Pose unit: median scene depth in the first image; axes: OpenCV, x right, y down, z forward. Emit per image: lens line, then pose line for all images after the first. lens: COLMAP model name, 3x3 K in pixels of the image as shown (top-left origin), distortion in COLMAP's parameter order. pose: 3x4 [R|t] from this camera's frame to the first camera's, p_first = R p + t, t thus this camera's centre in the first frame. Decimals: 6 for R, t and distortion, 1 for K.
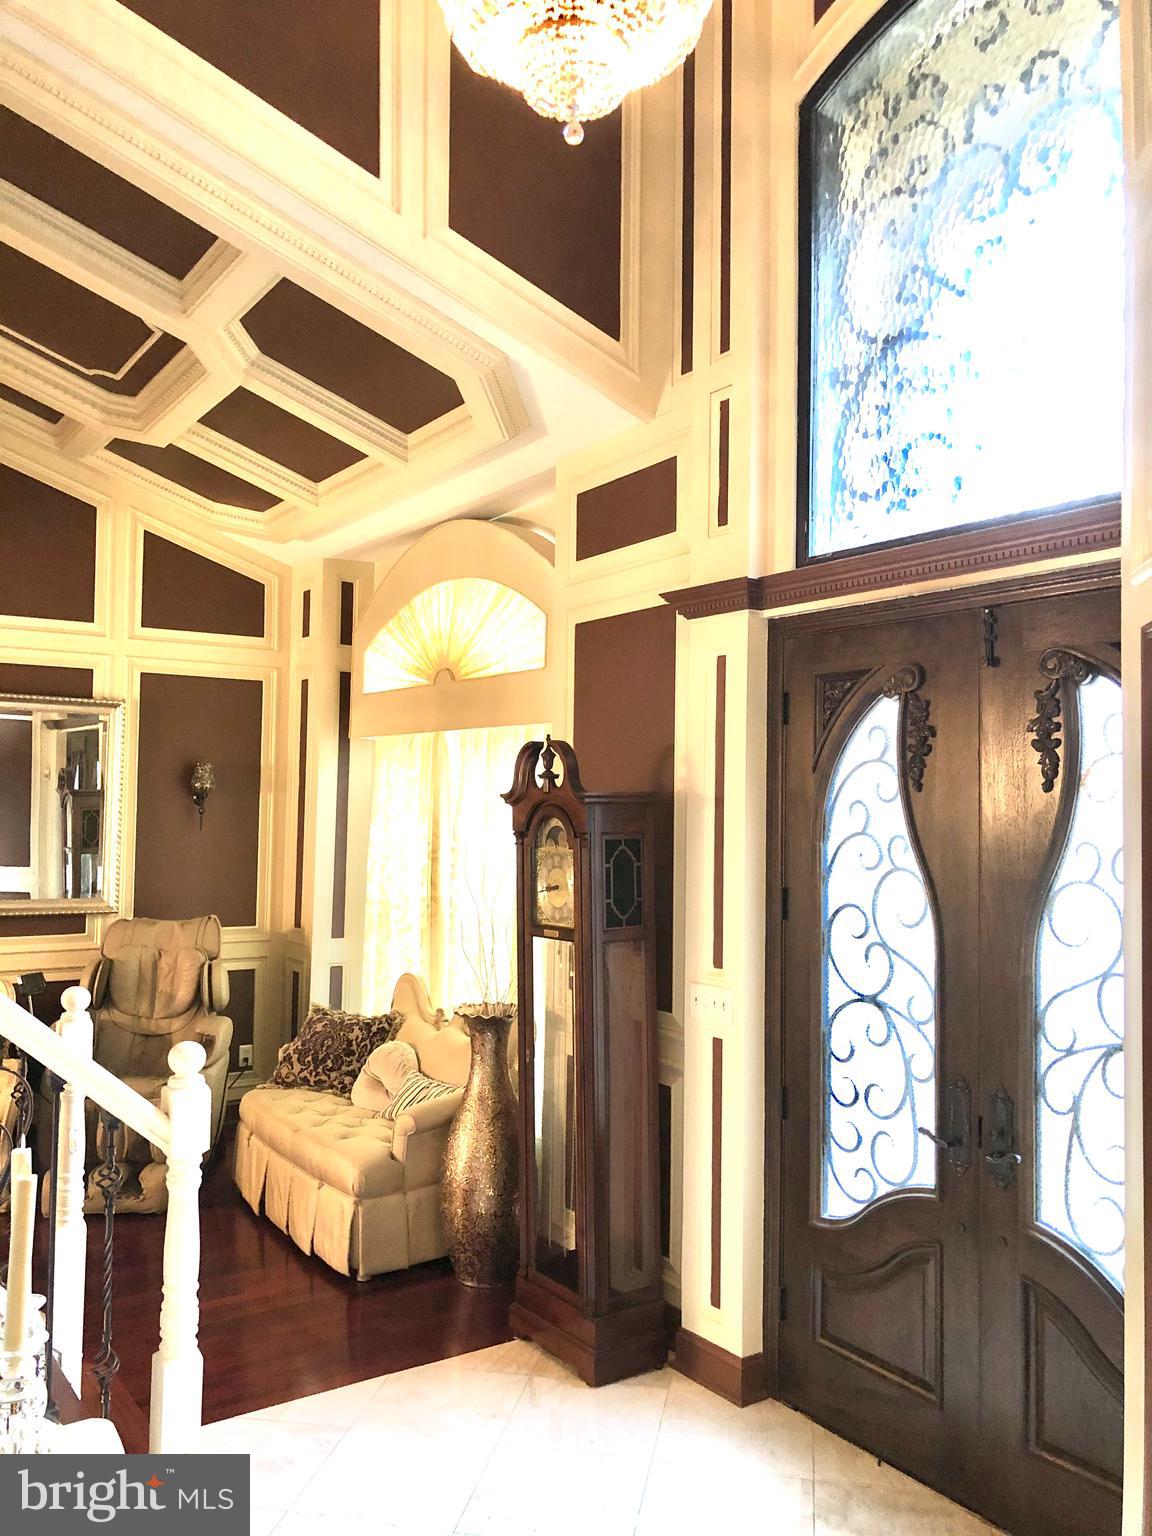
lens RADIAL K [[1269.1, 0, 583.6], [0, 1269.1, 772.1], [0, 0, 1]] dist [0.035859, -0.040252]
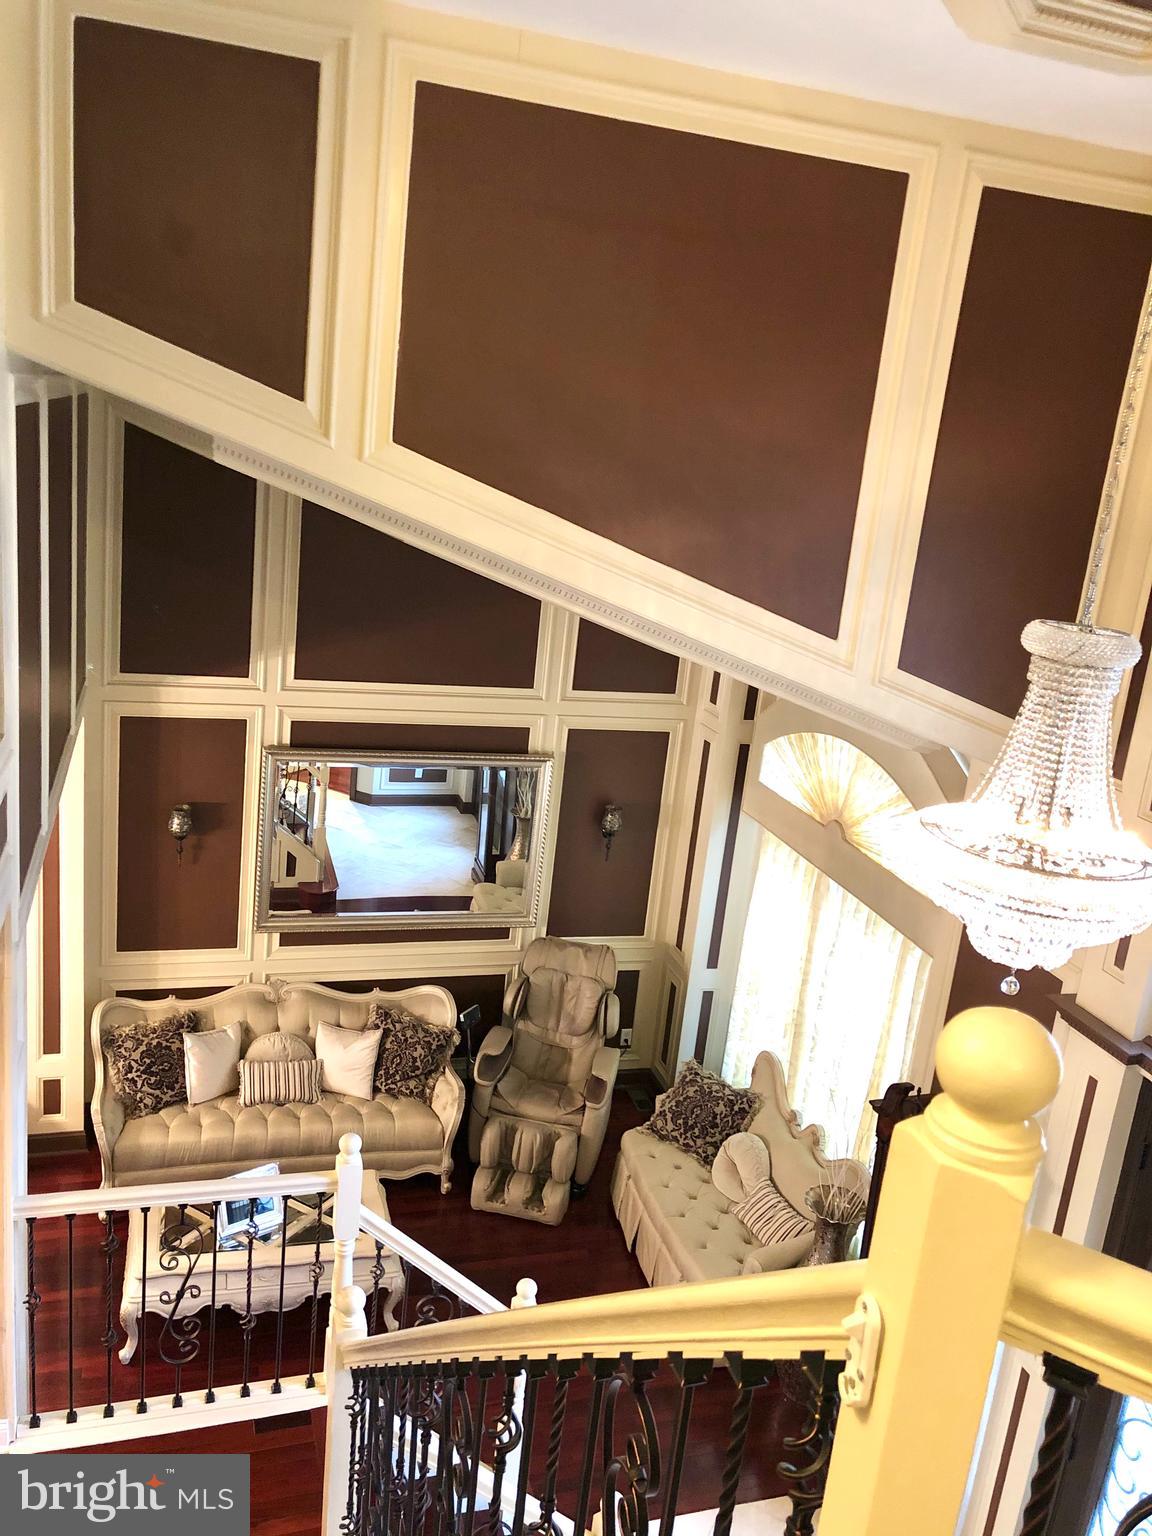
lens RADIAL K [[1269.1, 0, 560.1], [0, 1269.1, 754.4], [0, 0, 1]] dist [0.035859, -0.040252]
pose [[0.949847, 0.154468, -0.271901, -0.066583], [-0.075640, 0.957154, 0.279526, -0.584495], [0.303429, -0.244940, 0.920834, -0.080419]]
